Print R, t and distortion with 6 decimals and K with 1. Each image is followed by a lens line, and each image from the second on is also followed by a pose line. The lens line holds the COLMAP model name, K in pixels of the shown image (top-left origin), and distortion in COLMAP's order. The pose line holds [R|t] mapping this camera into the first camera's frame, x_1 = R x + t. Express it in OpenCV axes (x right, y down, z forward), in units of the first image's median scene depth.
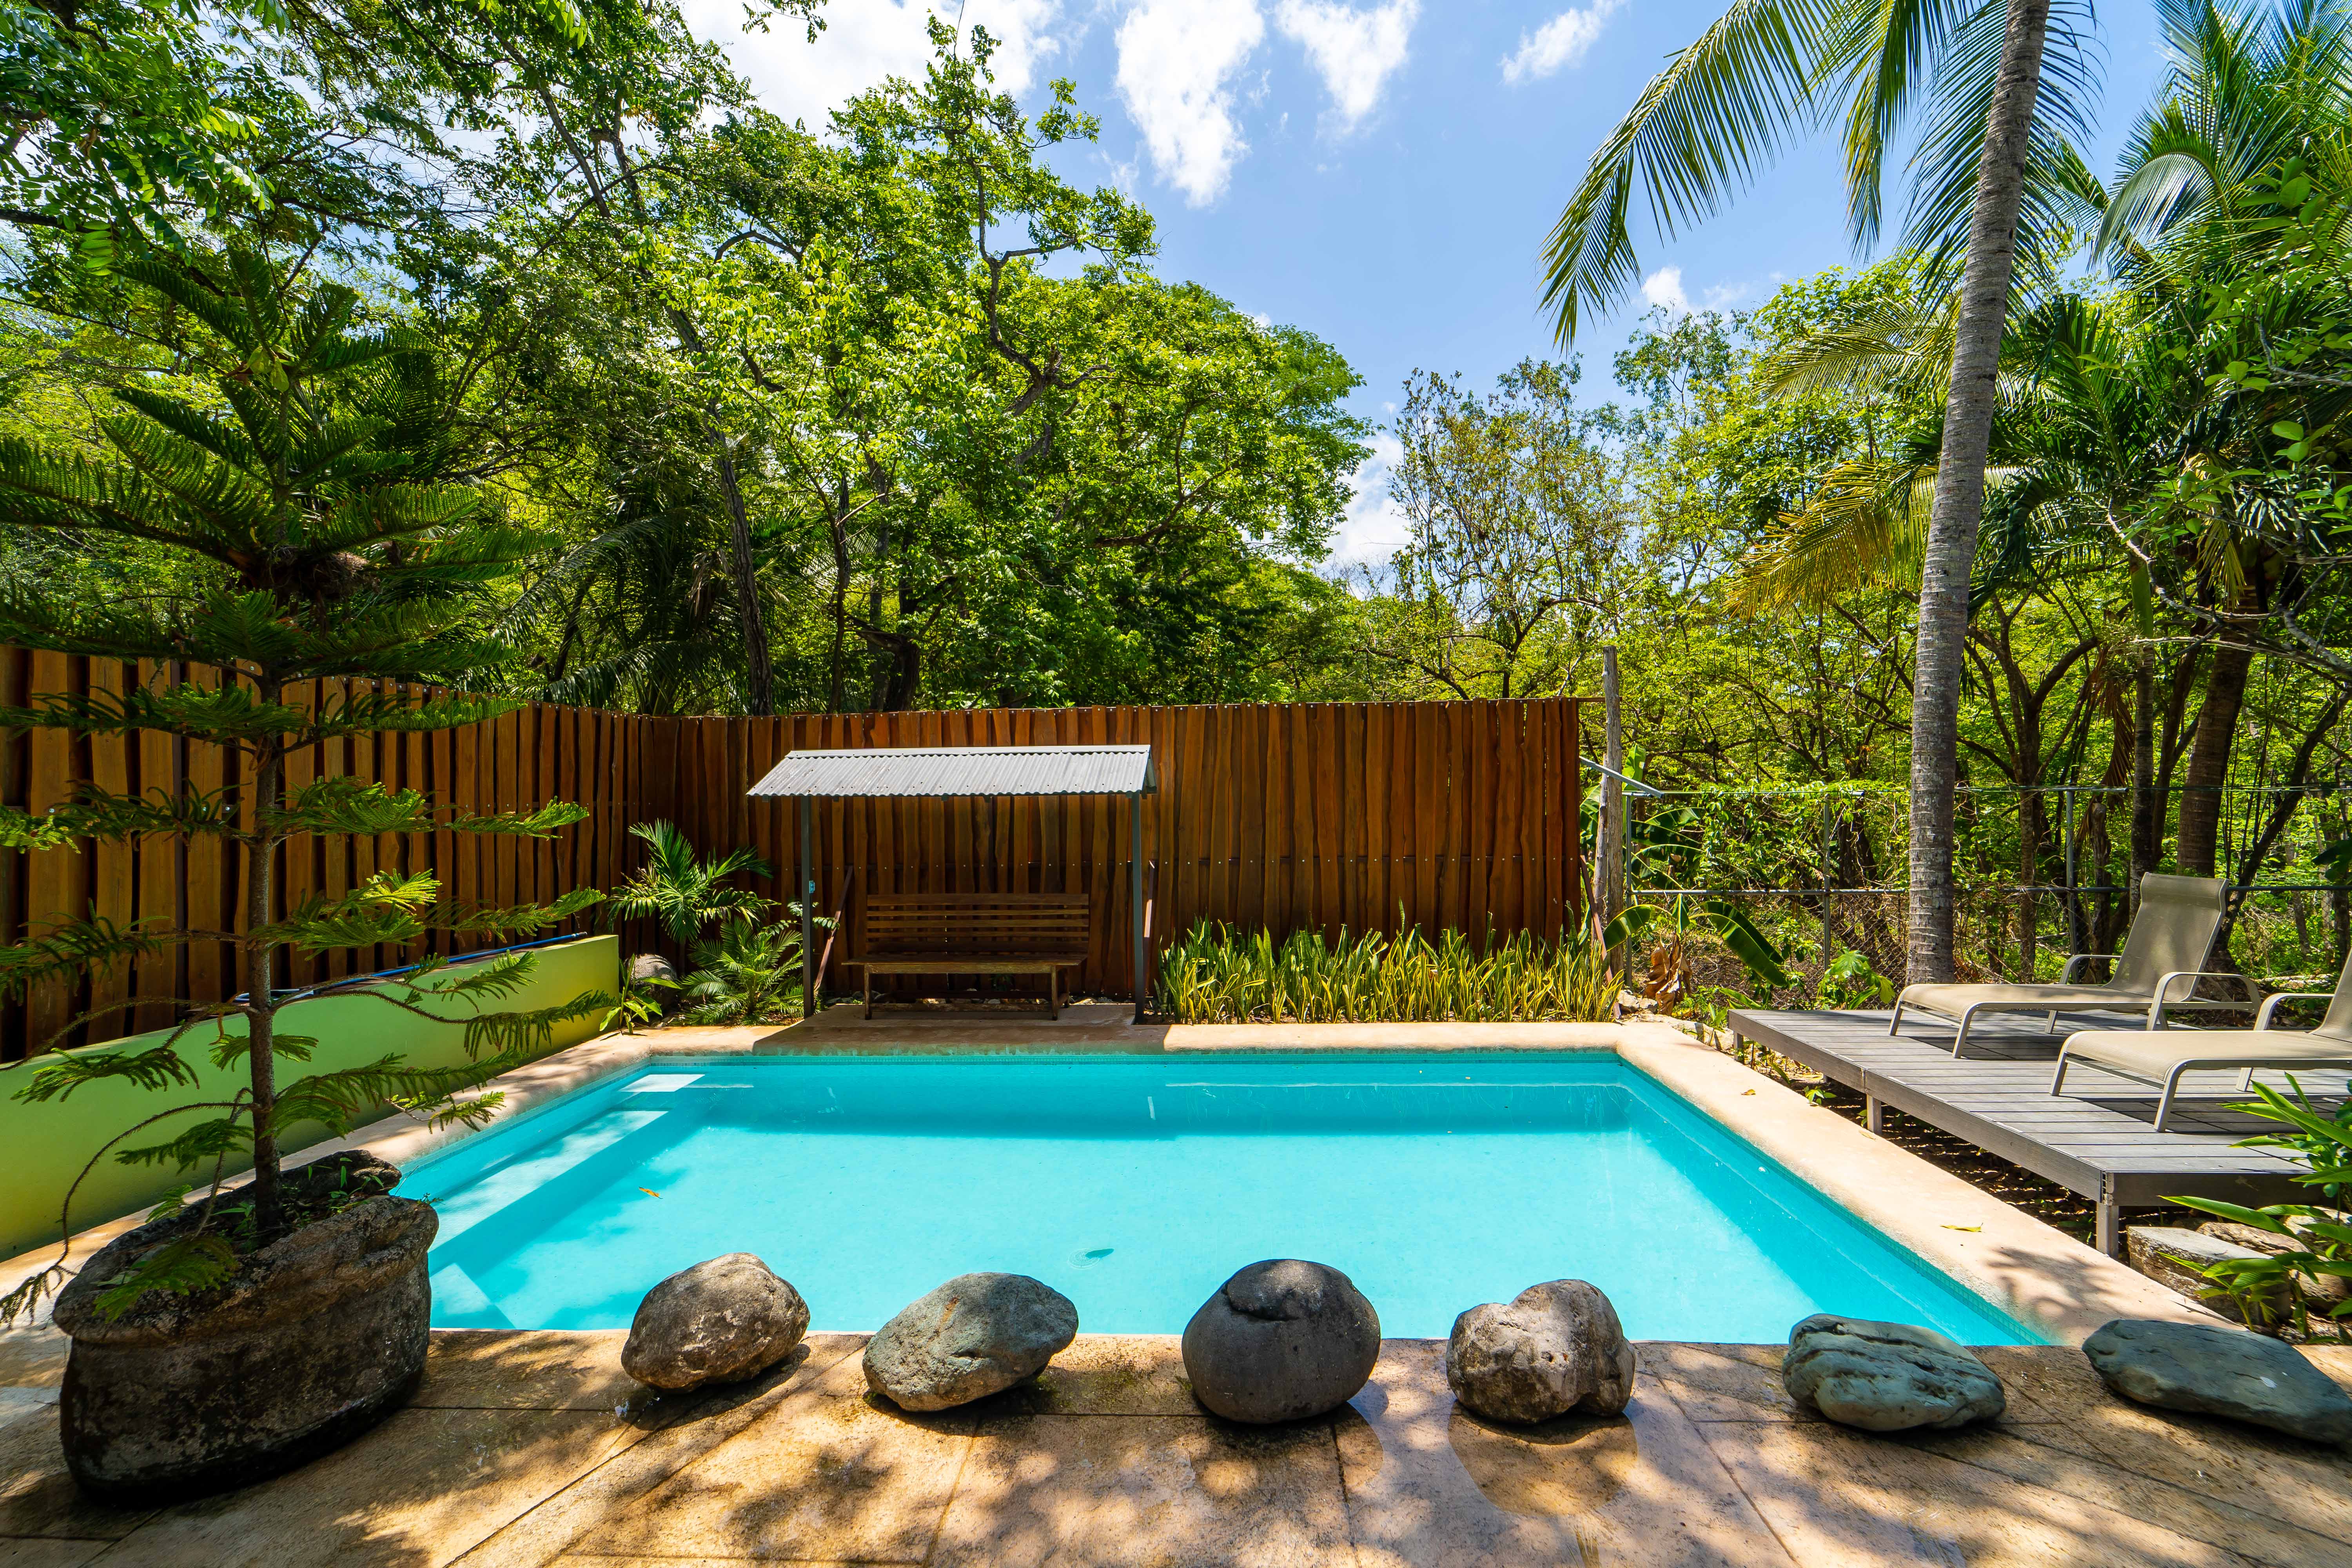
lens RADIAL K [[956.3, 0, 1190.5], [0, 956.3, 796.5], [0, 0, 1]] dist [0.001767, -0.000085]
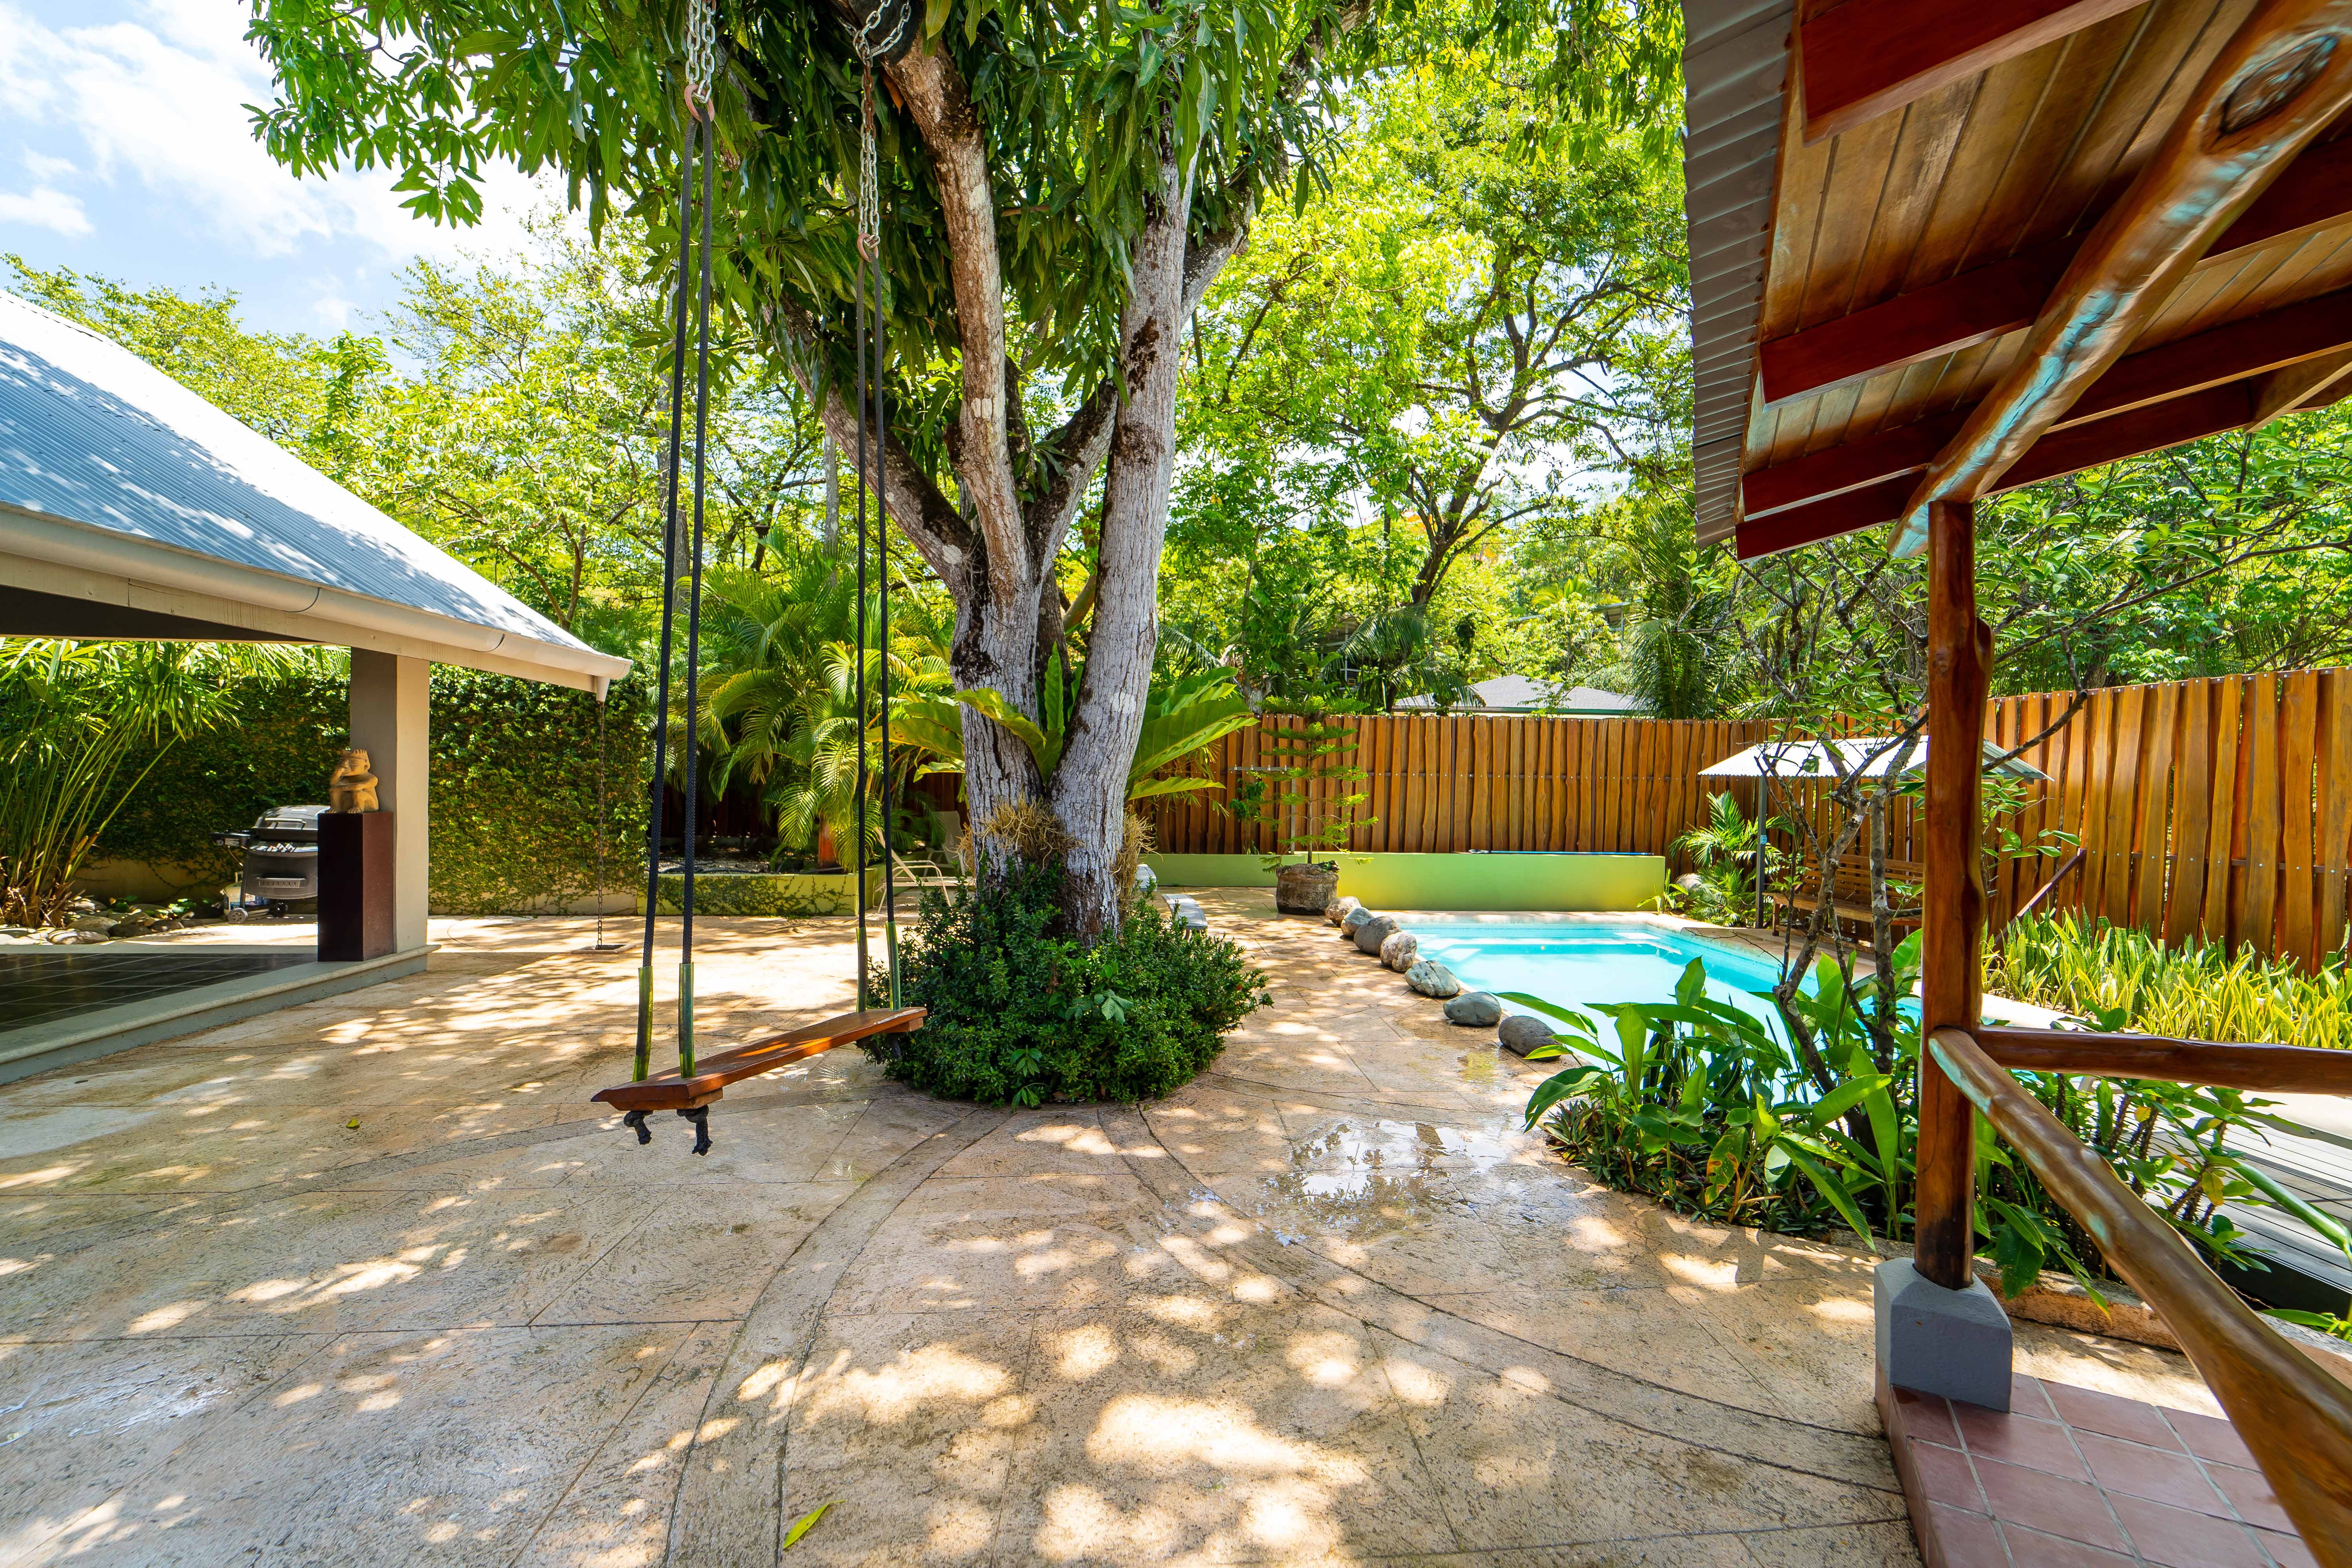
lens RADIAL K [[956.3, 0, 1190.5], [0, 956.3, 796.5], [0, 0, 1]] dist [0.001767, -0.000085]
pose [[0.111112, 0.034979, -0.993192, 1.043406], [-0.008765, 0.999376, 0.034216, -0.011128], [0.993769, 0.004904, 0.111349, -0.006510]]
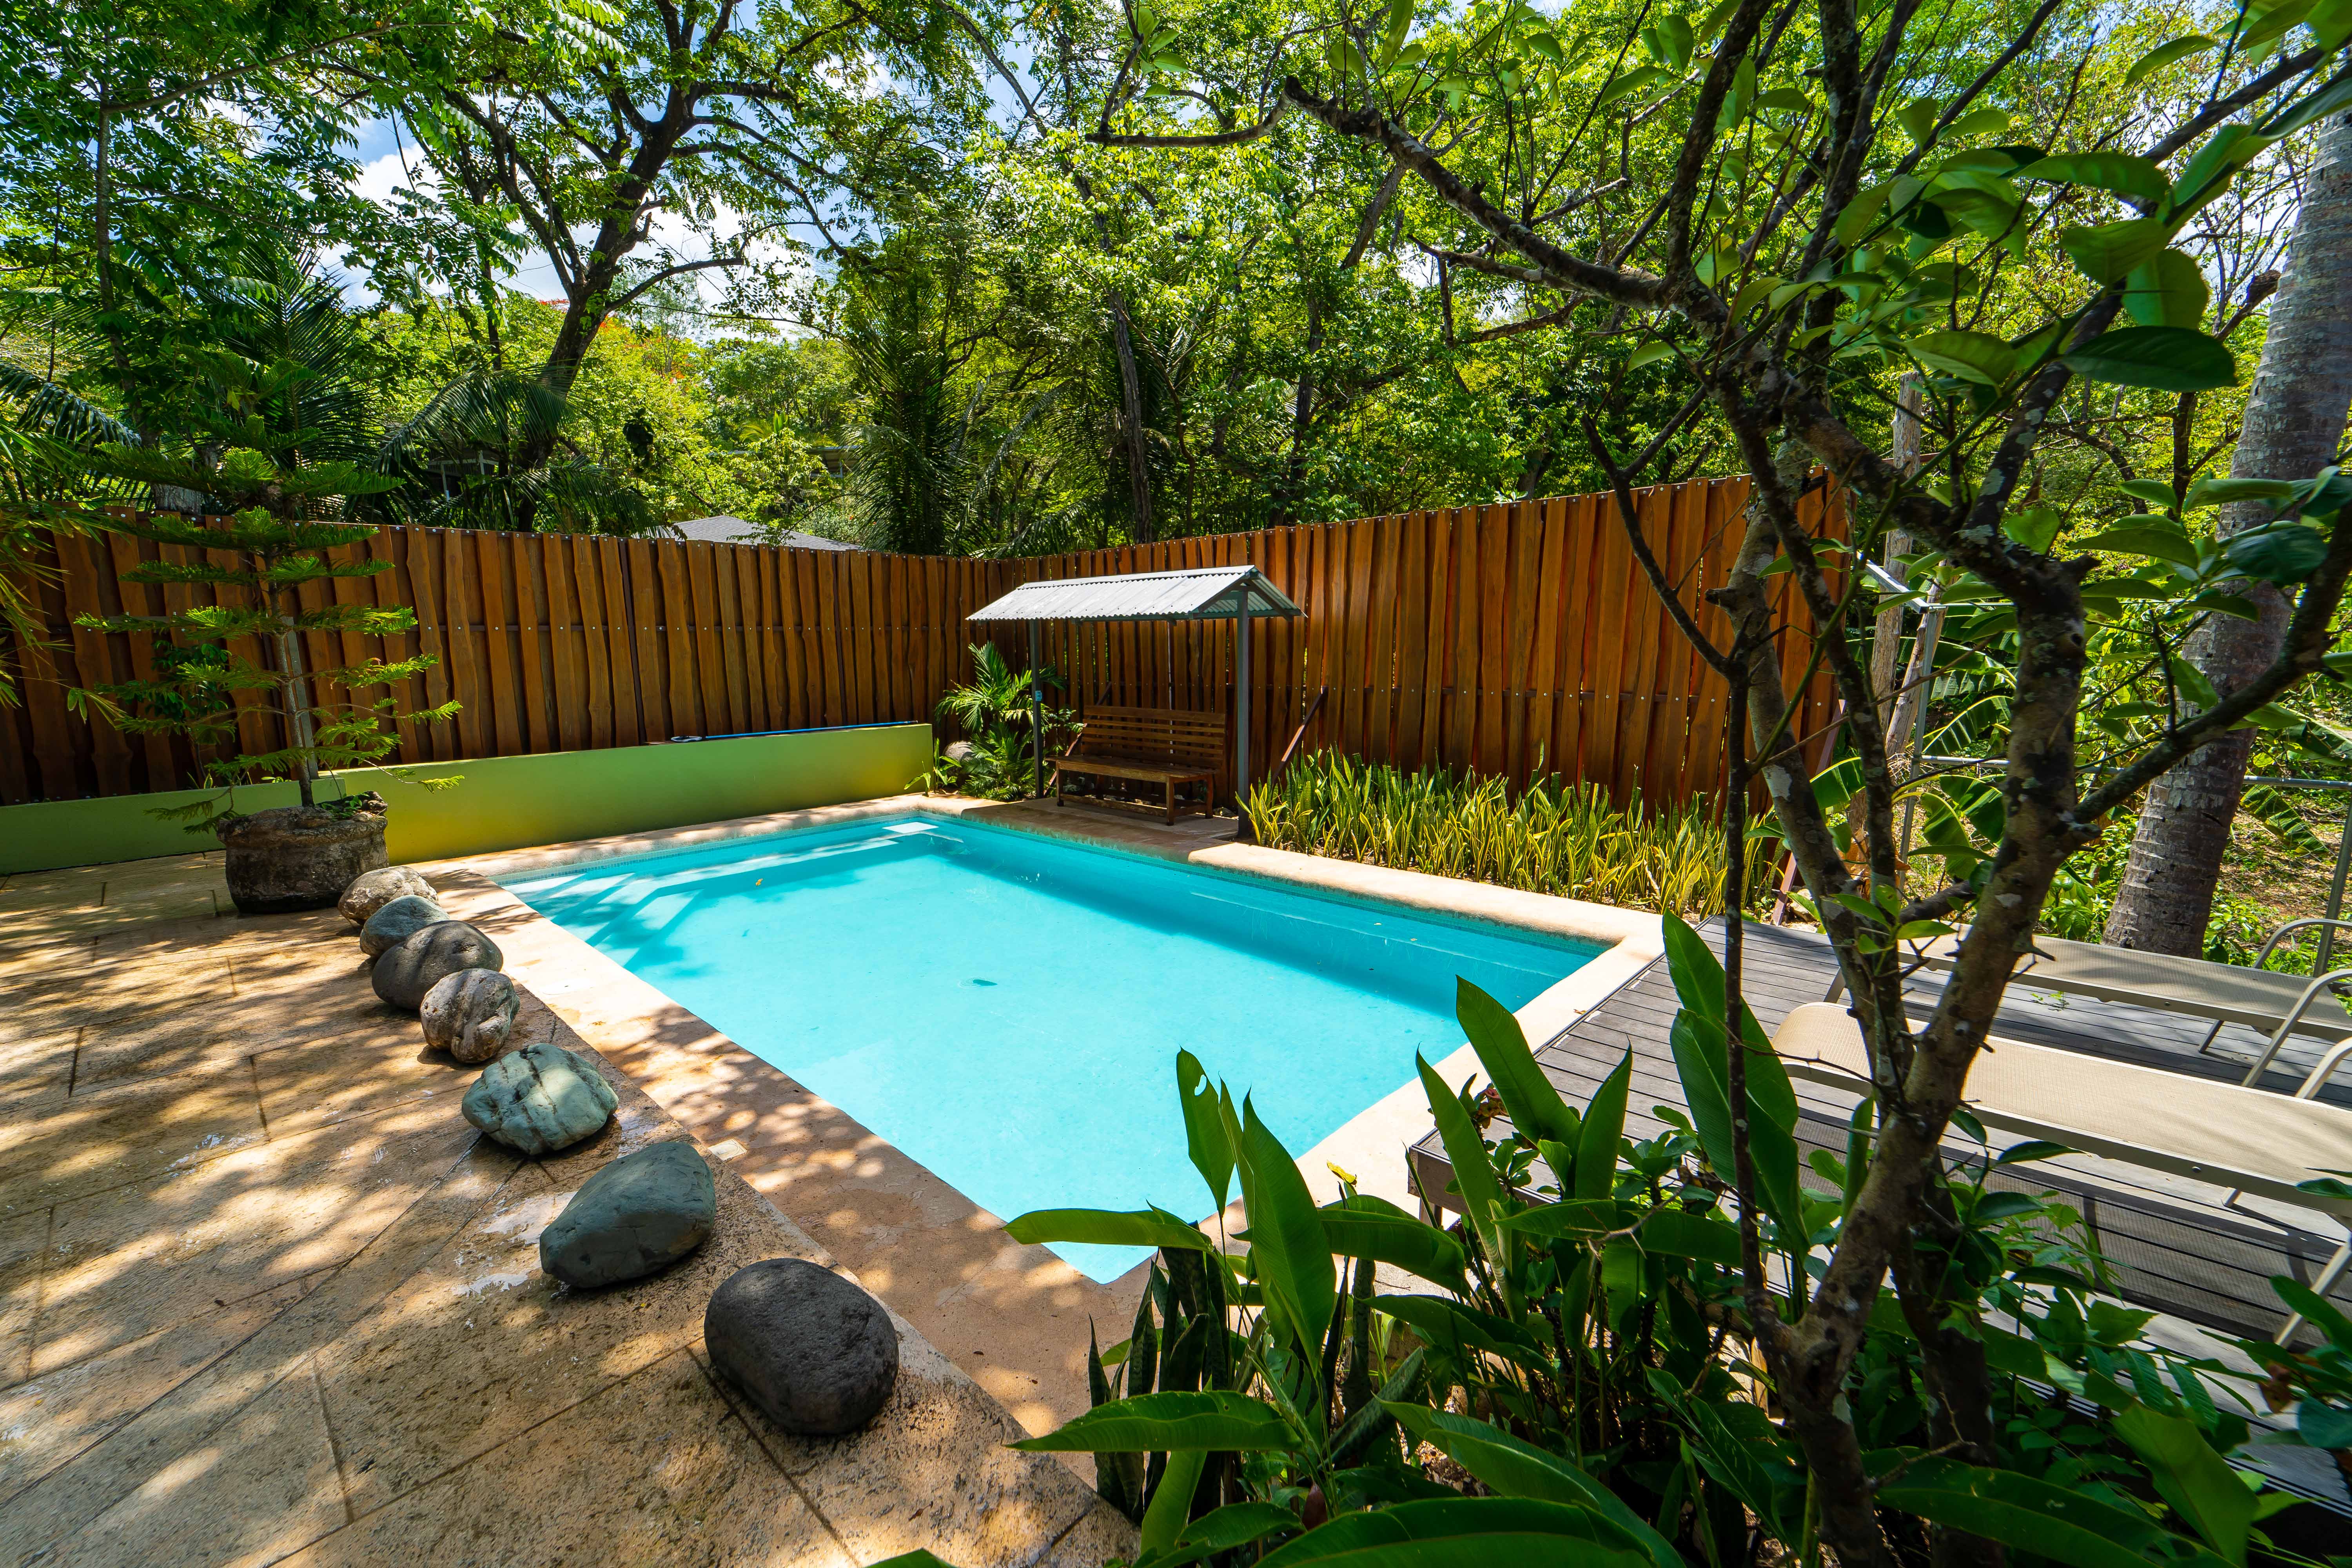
lens RADIAL K [[956.3, 0, 1190.5], [0, 956.3, 796.5], [0, 0, 1]] dist [0.001767, -0.000085]
pose [[0.765319, 0.106532, -0.634774, 0.614316], [0.008022, 0.984553, 0.174905, 0.011276], [0.643601, -0.138950, 0.752642, 0.212954]]
